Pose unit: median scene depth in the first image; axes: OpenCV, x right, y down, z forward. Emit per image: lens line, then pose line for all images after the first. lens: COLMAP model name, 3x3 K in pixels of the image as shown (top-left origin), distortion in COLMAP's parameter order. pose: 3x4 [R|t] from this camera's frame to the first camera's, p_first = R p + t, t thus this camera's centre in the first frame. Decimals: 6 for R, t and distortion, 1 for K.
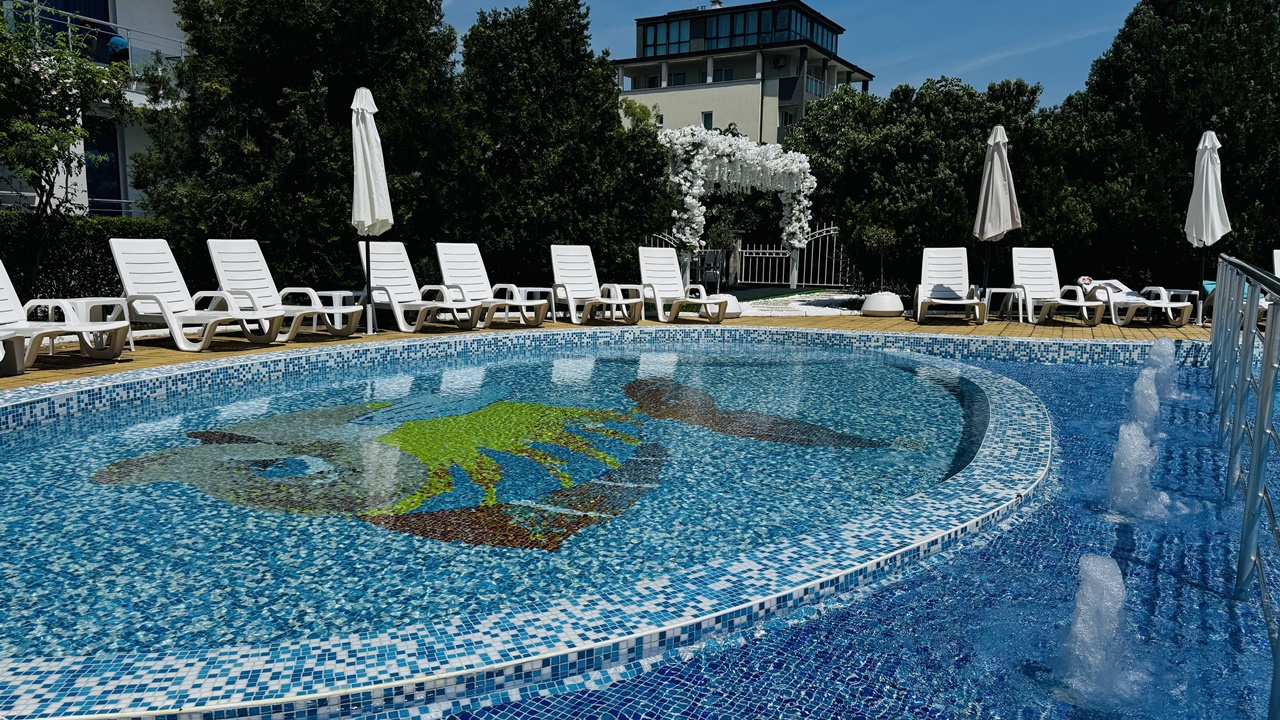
lens RADIAL K [[892.9, 0, 631.3], [0, 892.9, 372.6], [0, 0, 1]] dist [0.067381, -0.094078]
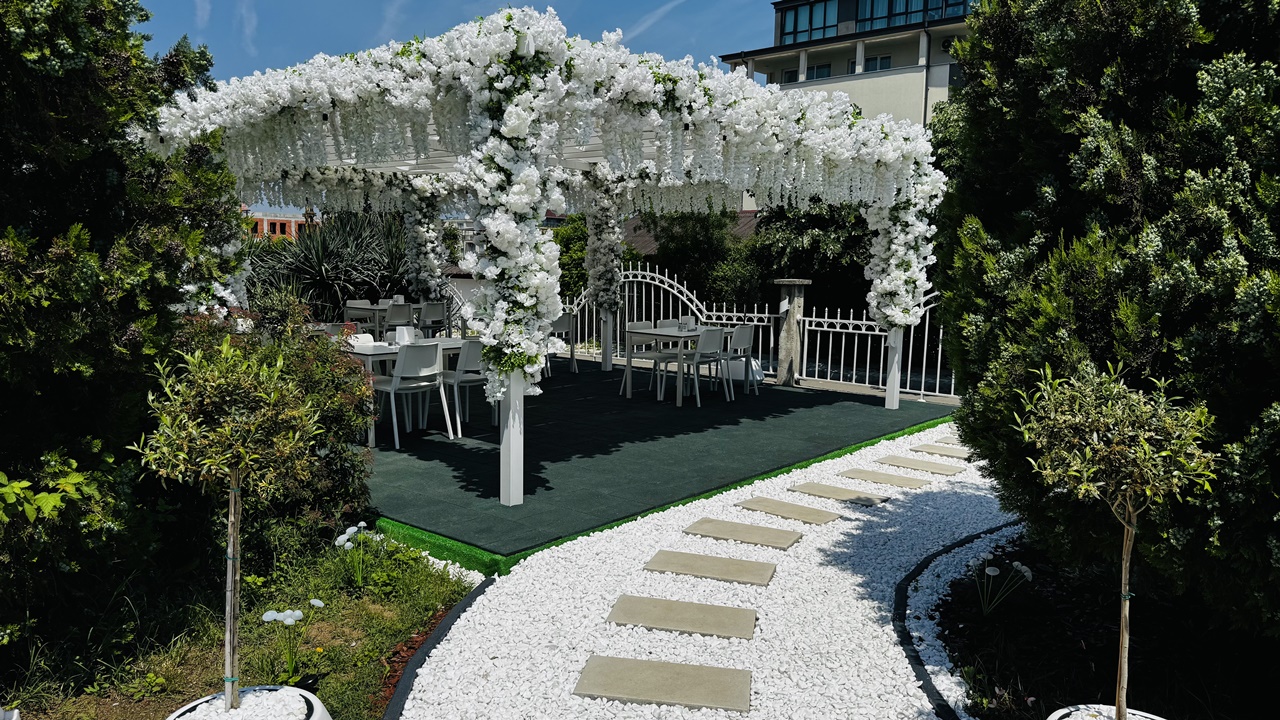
lens RADIAL K [[892.9, 0, 646.4], [0, 892.9, 362.1], [0, 0, 1]] dist [0.067381, -0.094078]
pose [[0.983683, 0.030039, -0.177386, 0.180988], [-0.035654, 0.998956, -0.028549, -0.132568], [0.176344, 0.034408, 0.983727, 0.675951]]
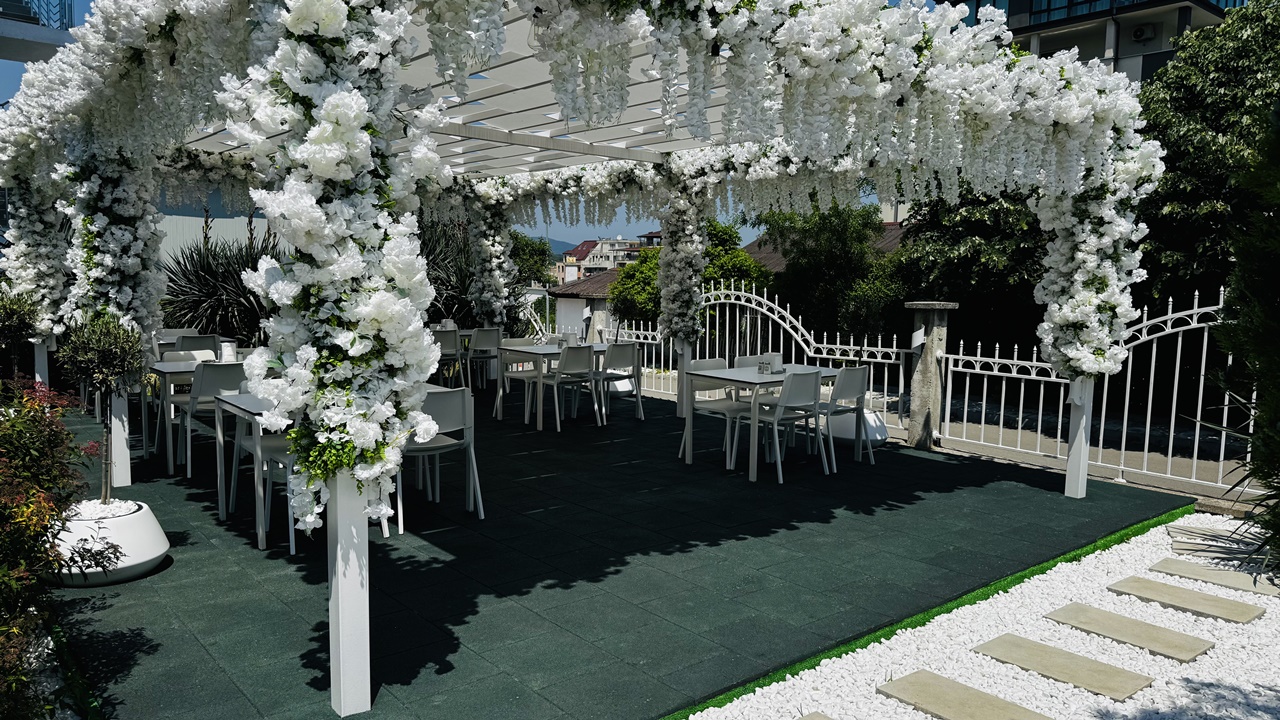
lens RADIAL K [[892.9, 0, 649.7], [0, 892.9, 355.6], [0, 0, 1]] dist [0.067381, -0.094078]
pose [[0.938890, 0.037668, -0.342150, 0.194227], [-0.058133, 0.997068, -0.049752, -0.157013], [0.339272, 0.066602, 0.938327, 0.855272]]
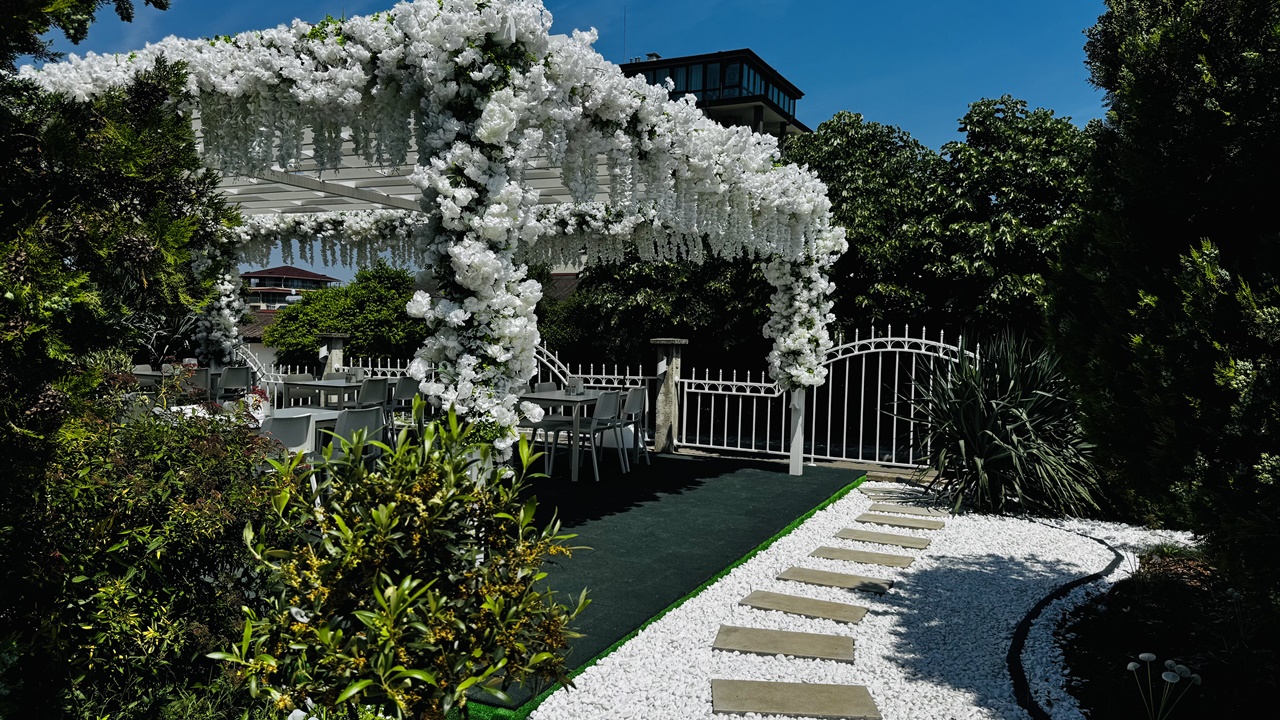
lens RADIAL K [[892.9, 0, 640.5], [0, 892.9, 361.0], [0, 0, 1]] dist [0.067381, -0.094078]
pose [[0.997400, 0.012503, 0.070975, 0.095530], [-0.004731, 0.994072, -0.108623, -0.134093], [-0.071913, 0.108005, 0.991546, 0.741239]]
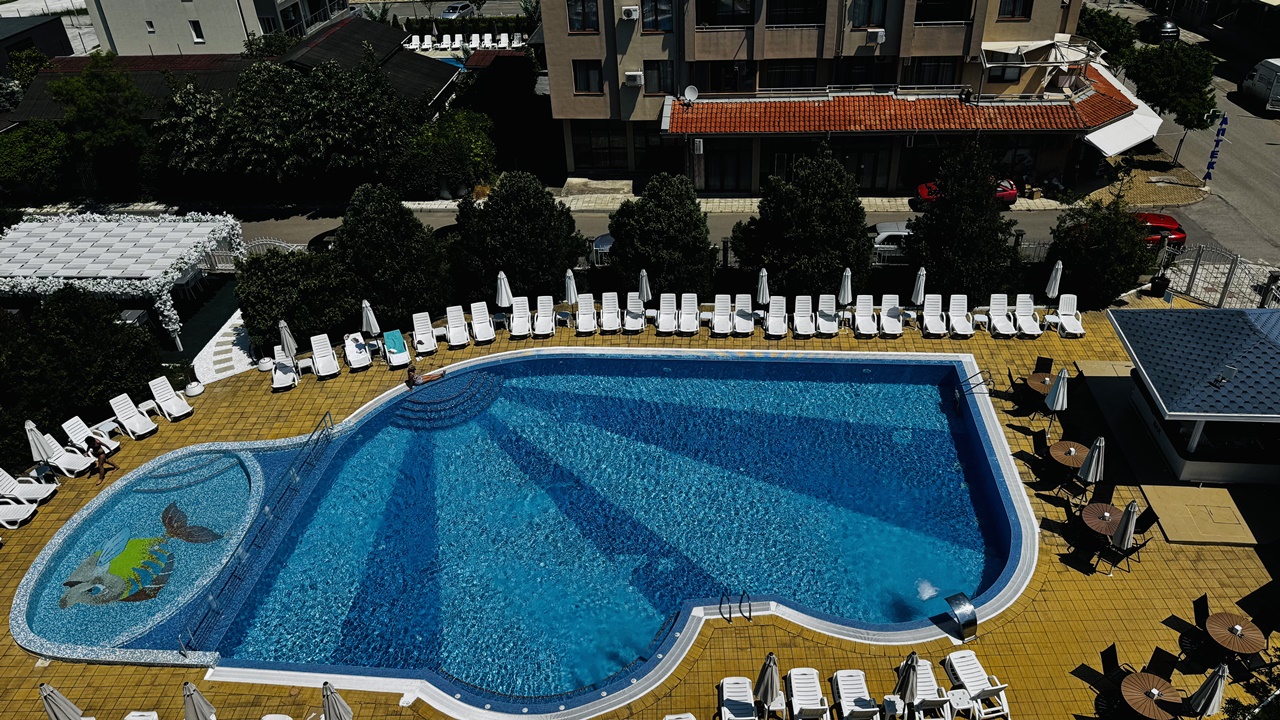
lens RADIAL K [[892.9, 0, 652.8], [0, 892.9, 369.0], [0, 0, 1]] dist [0.067381, -0.094078]
pose [[0.896383, -0.277916, 0.345340, 0.314570], [0.099165, 0.885034, 0.454842, -0.914402], [-0.432046, -0.373467, 0.820889, -1.247715]]
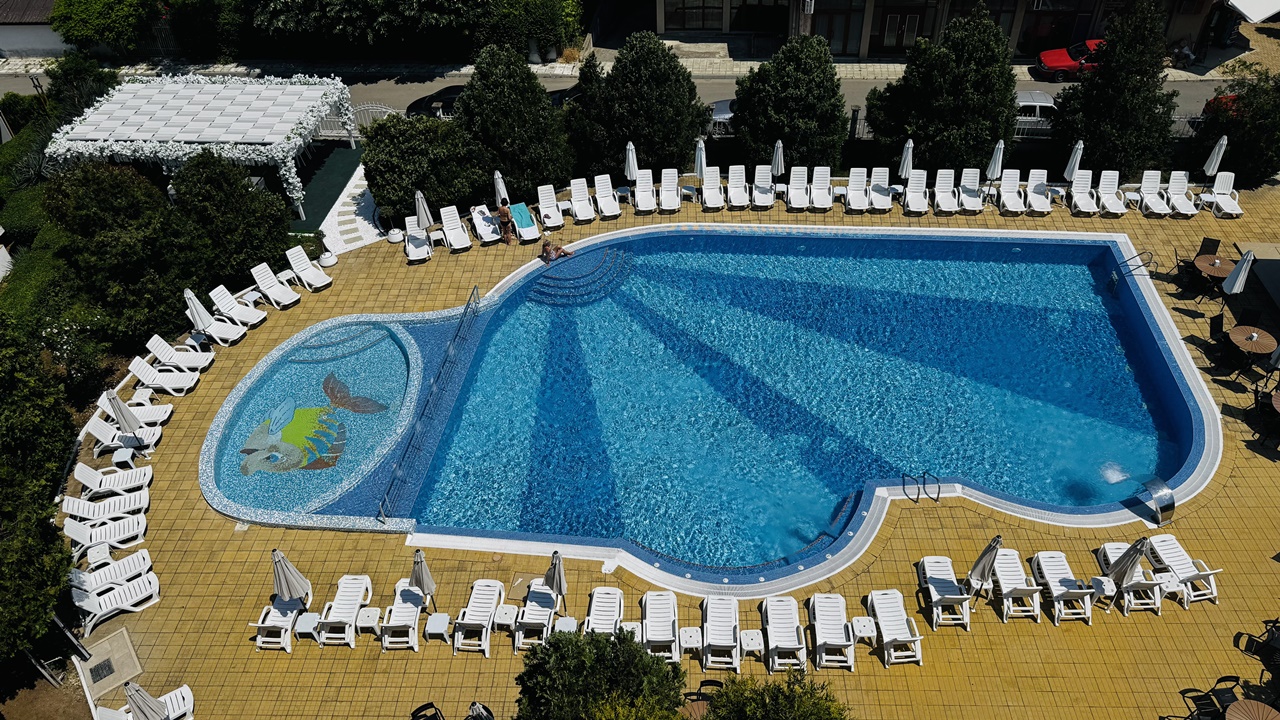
lens RADIAL K [[892.9, 0, 634.7], [0, 892.9, 370.6], [0, 0, 1]] dist [0.067381, -0.094078]
pose [[0.908627, -0.307346, 0.282730, 0.061701], [0.098848, 0.816066, 0.569443, -0.924244], [-0.405742, -0.489464, 0.771880, -1.098062]]
